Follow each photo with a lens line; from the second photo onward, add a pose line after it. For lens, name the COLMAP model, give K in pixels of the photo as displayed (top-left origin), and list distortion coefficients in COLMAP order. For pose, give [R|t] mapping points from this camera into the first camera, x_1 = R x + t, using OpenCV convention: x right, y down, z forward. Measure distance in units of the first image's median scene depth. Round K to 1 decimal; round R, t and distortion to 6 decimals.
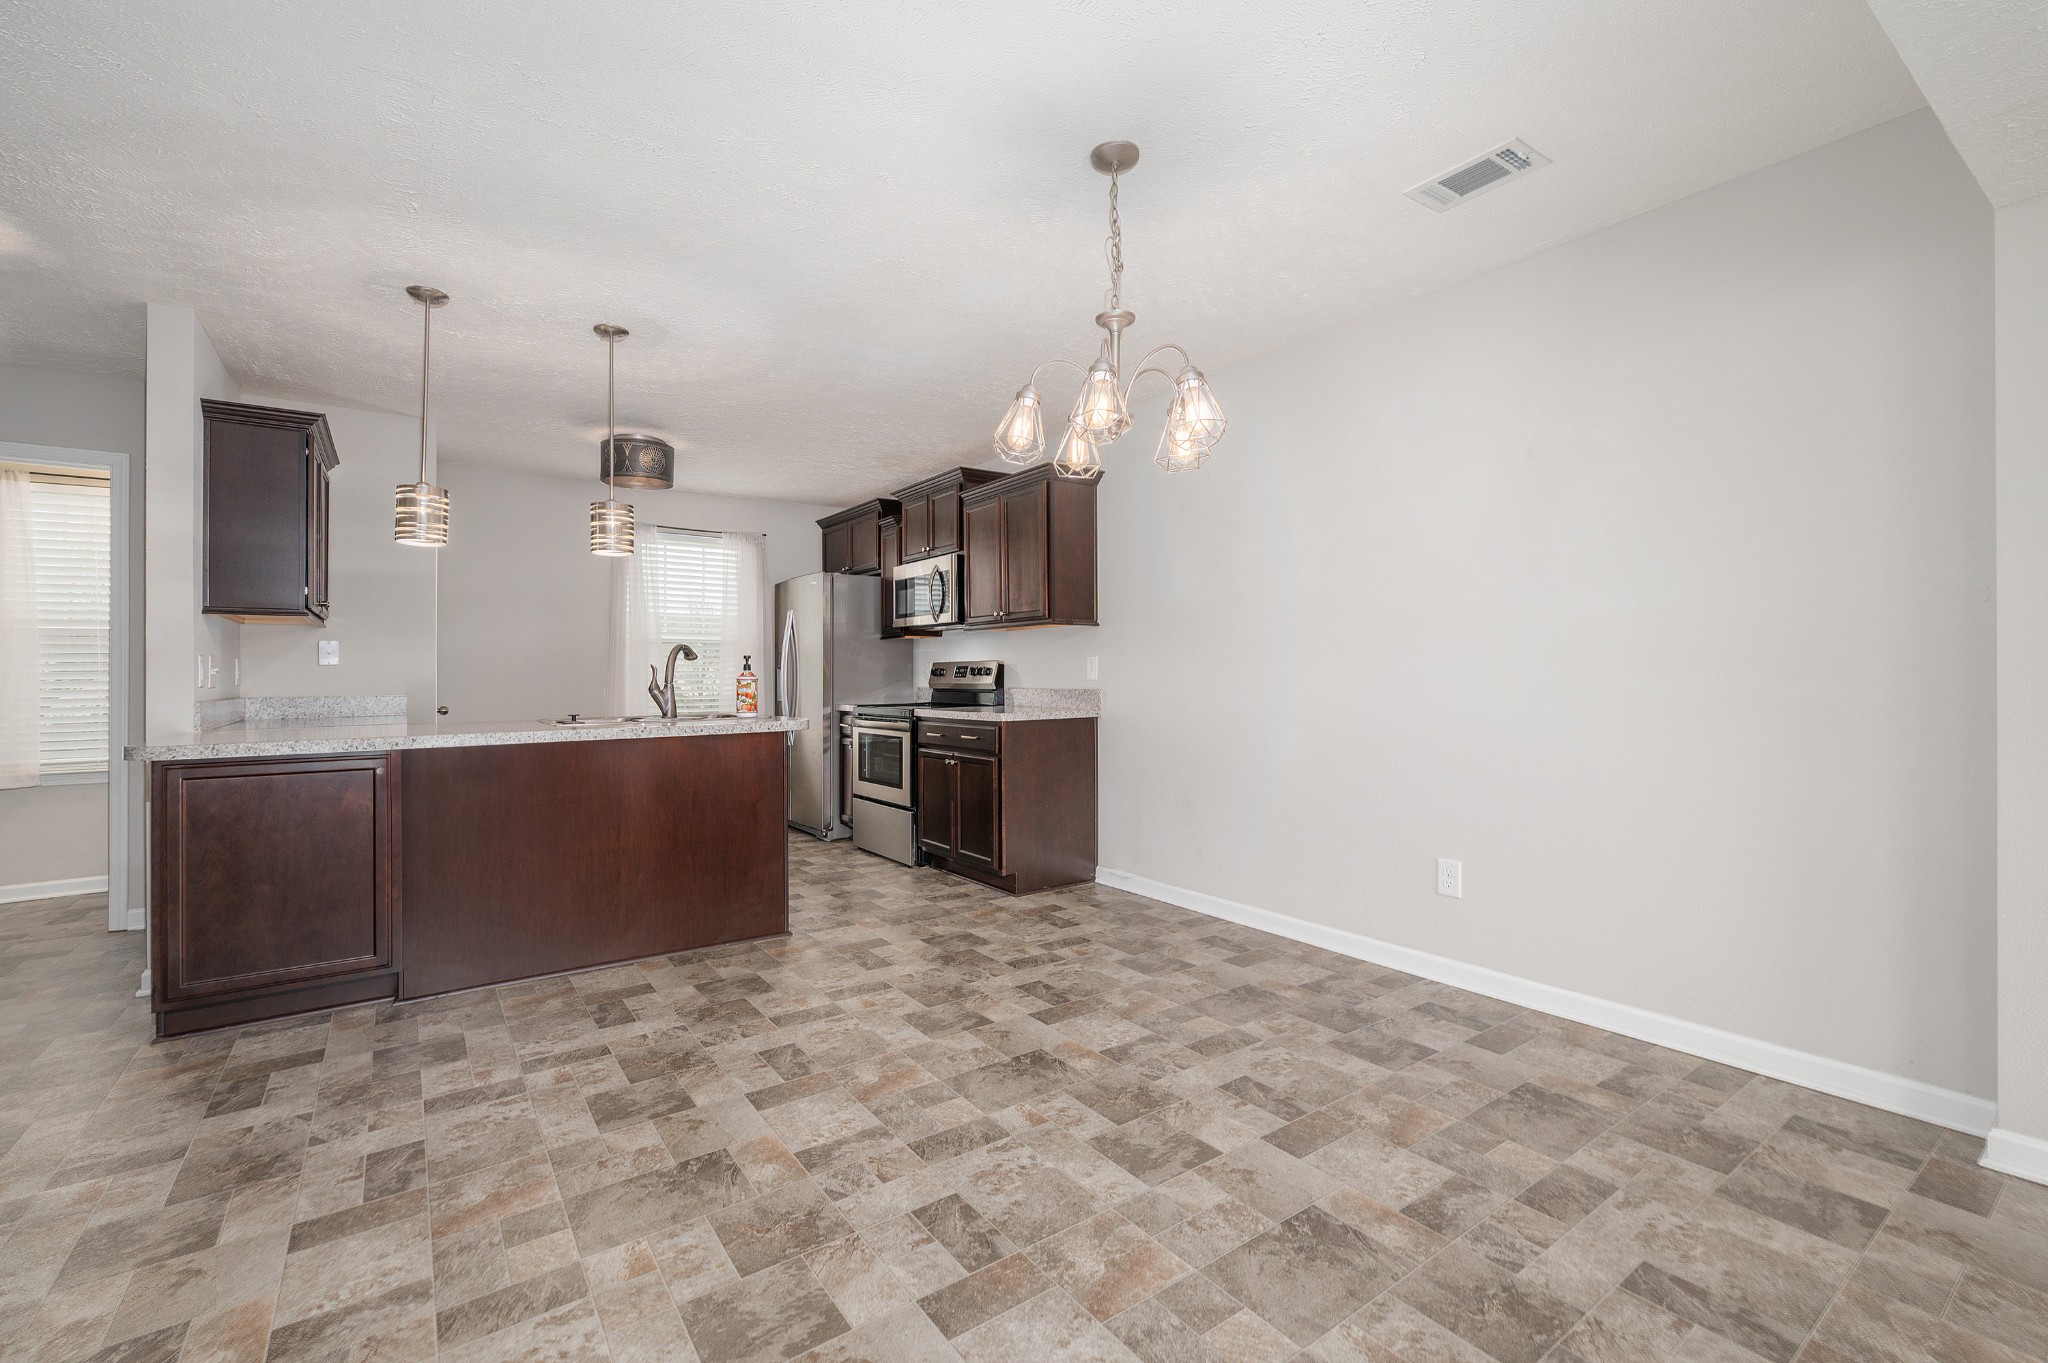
lens RADIAL K [[871.4, 0, 1017.2], [0, 871.4, 662.1], [0, 0, 1]] dist [0.003370, 0.002477]
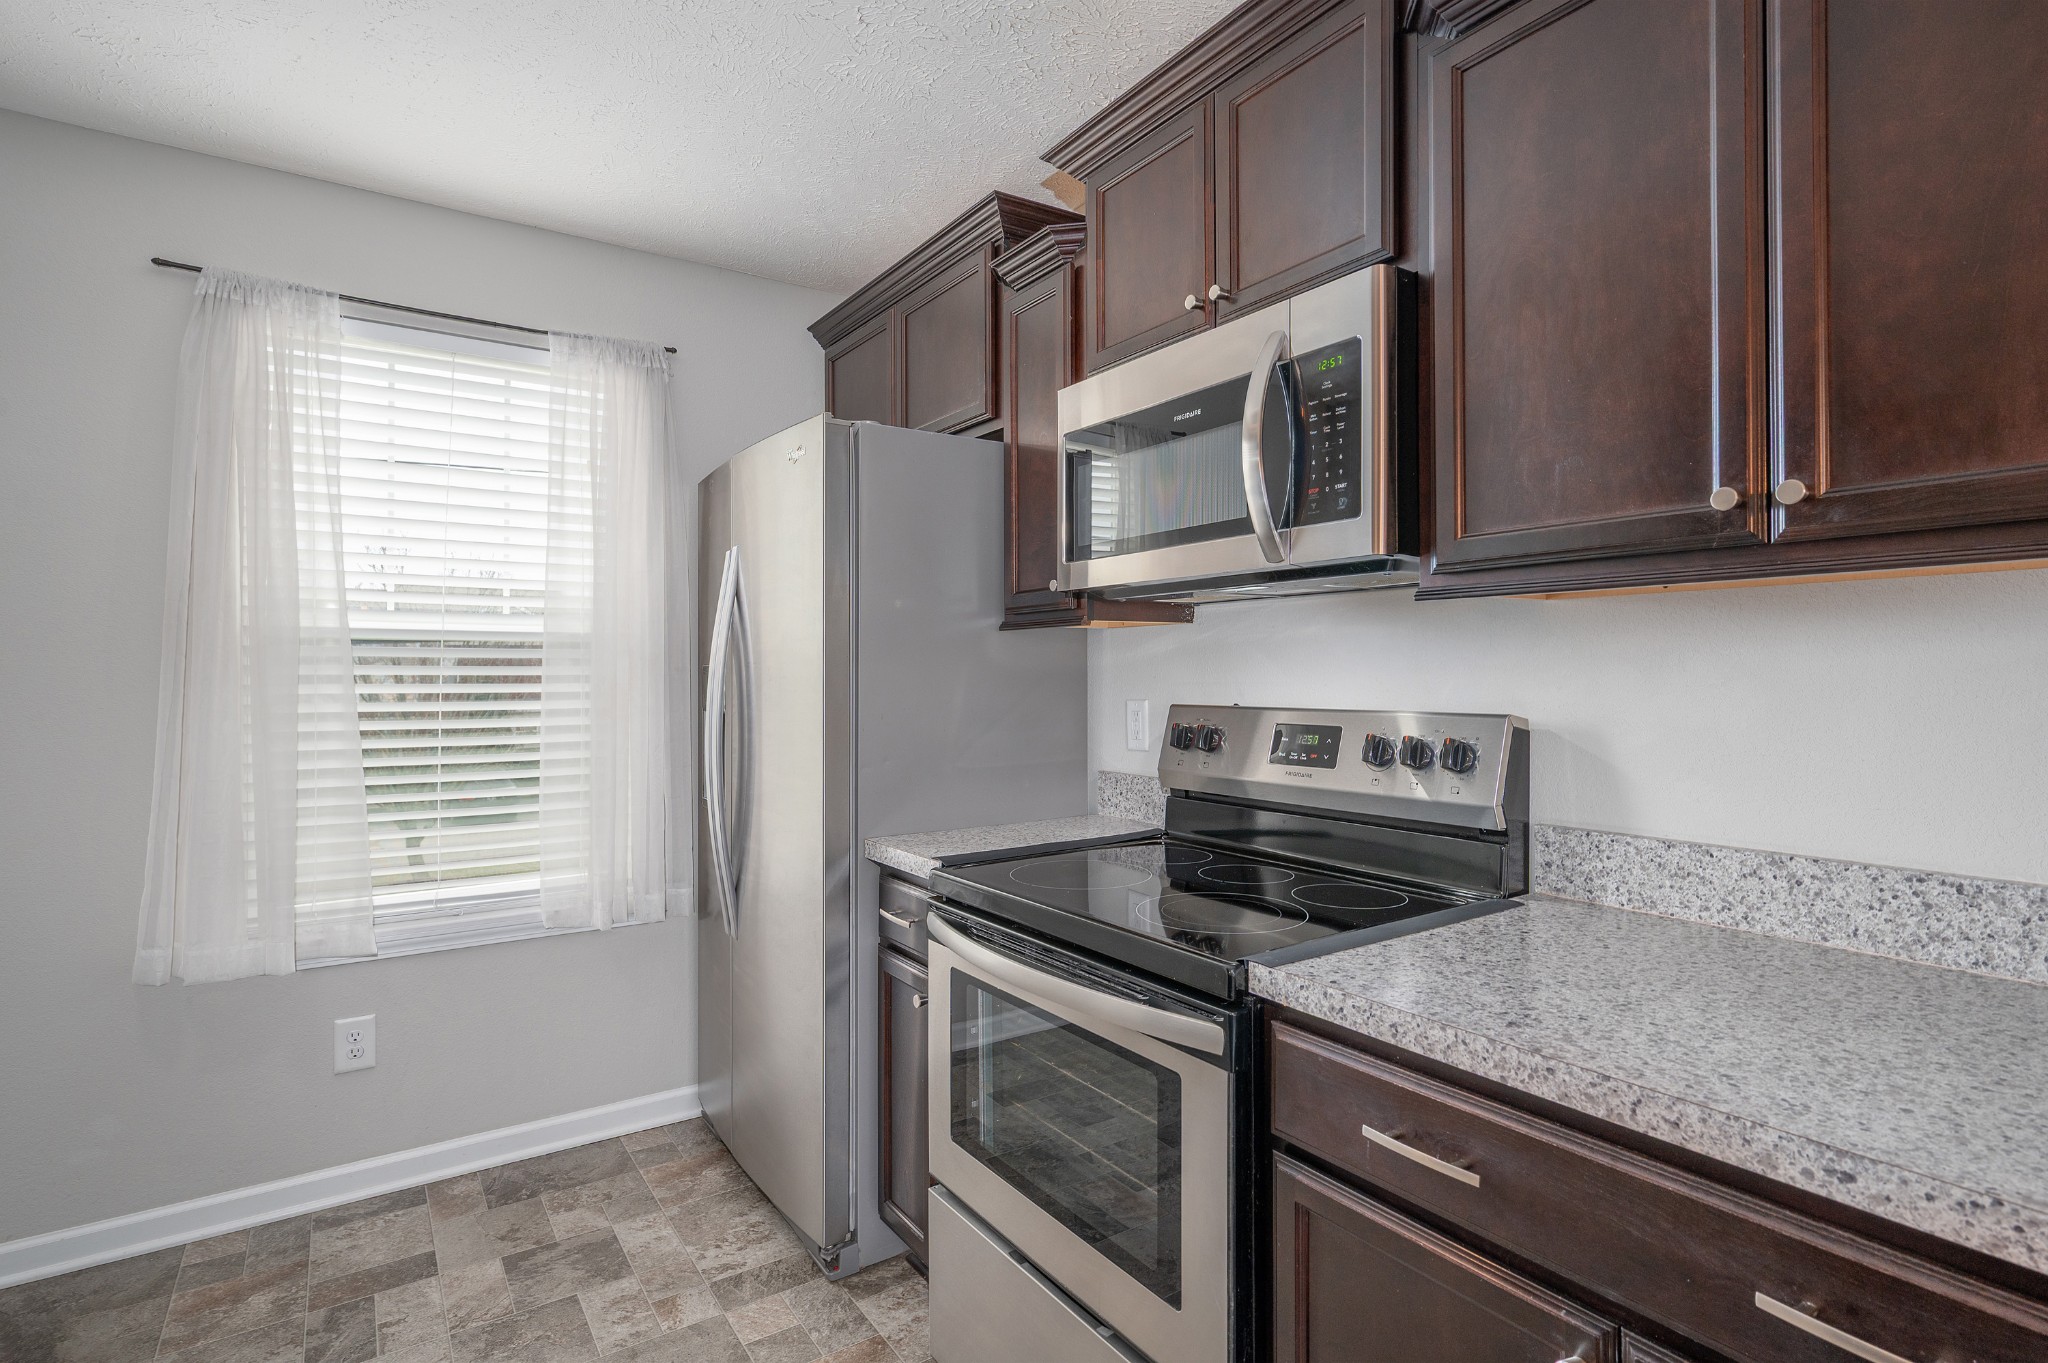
lens RADIAL K [[1019.9, 0, 1028.3], [0, 1019.9, 660.8], [0, 0, 1]] dist [-0.001304, 0.000104]
pose [[0.999688, 0.000264, -0.024992, -0.158790], [-0.000111, 0.999981, 0.006119, -0.020020], [0.024993, -0.006114, 0.999669, 0.719172]]
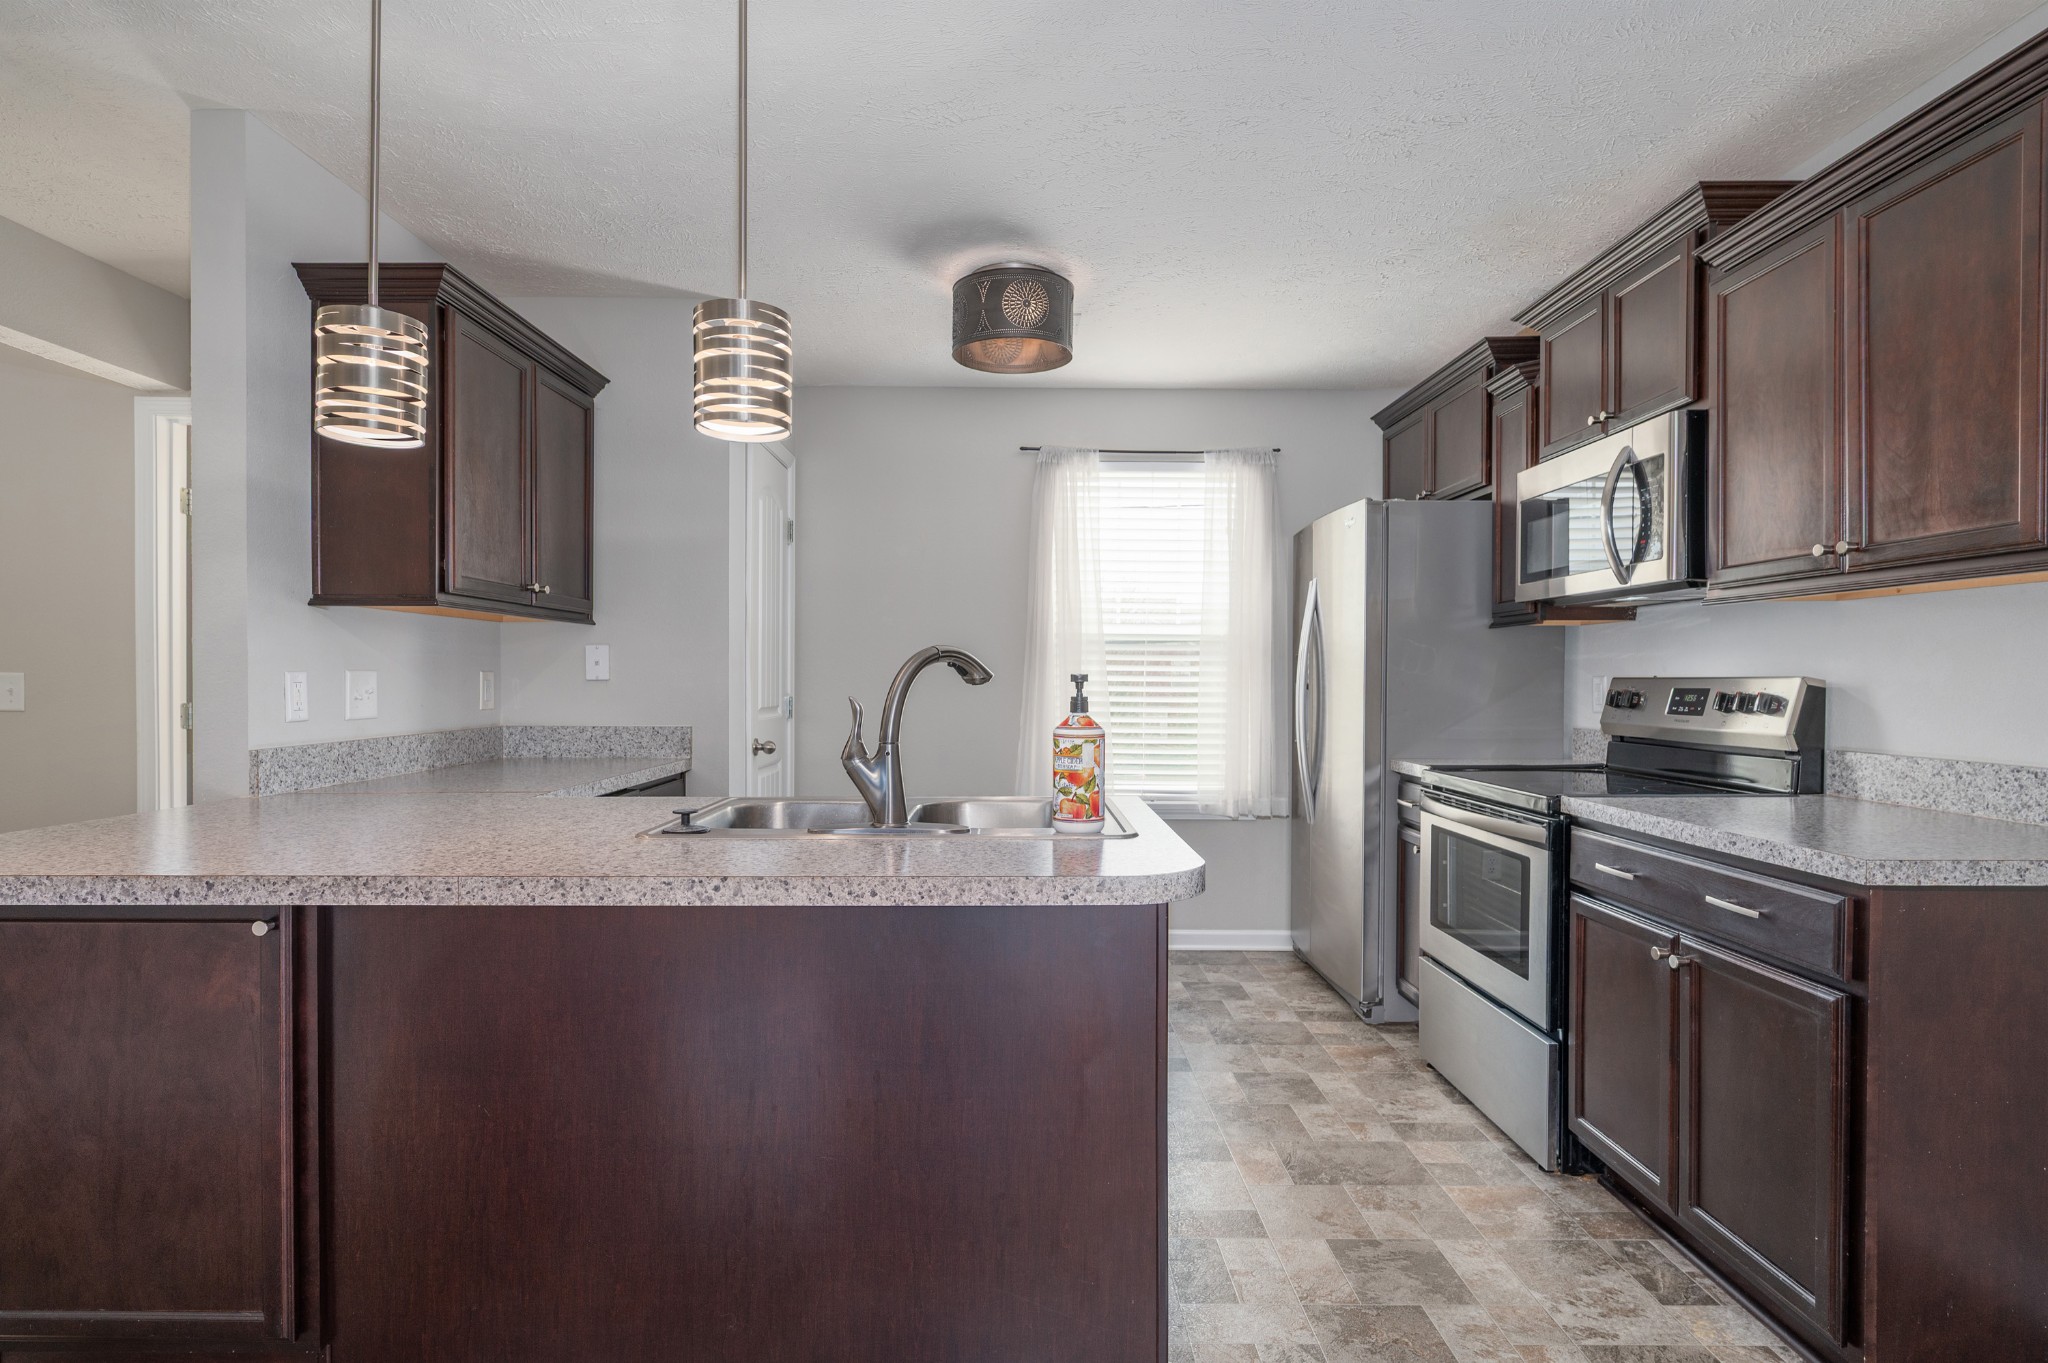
lens RADIAL K [[1049.4, 0, 1014.5], [0, 1049.4, 683.7], [0, 0, 1]] dist [0.001724, -0.000792]
pose [[0.819989, 0.012247, -0.572249, -0.044305], [0.000905, 0.999742, 0.022694, -0.010182], [0.572379, -0.019127, 0.819766, 0.425870]]
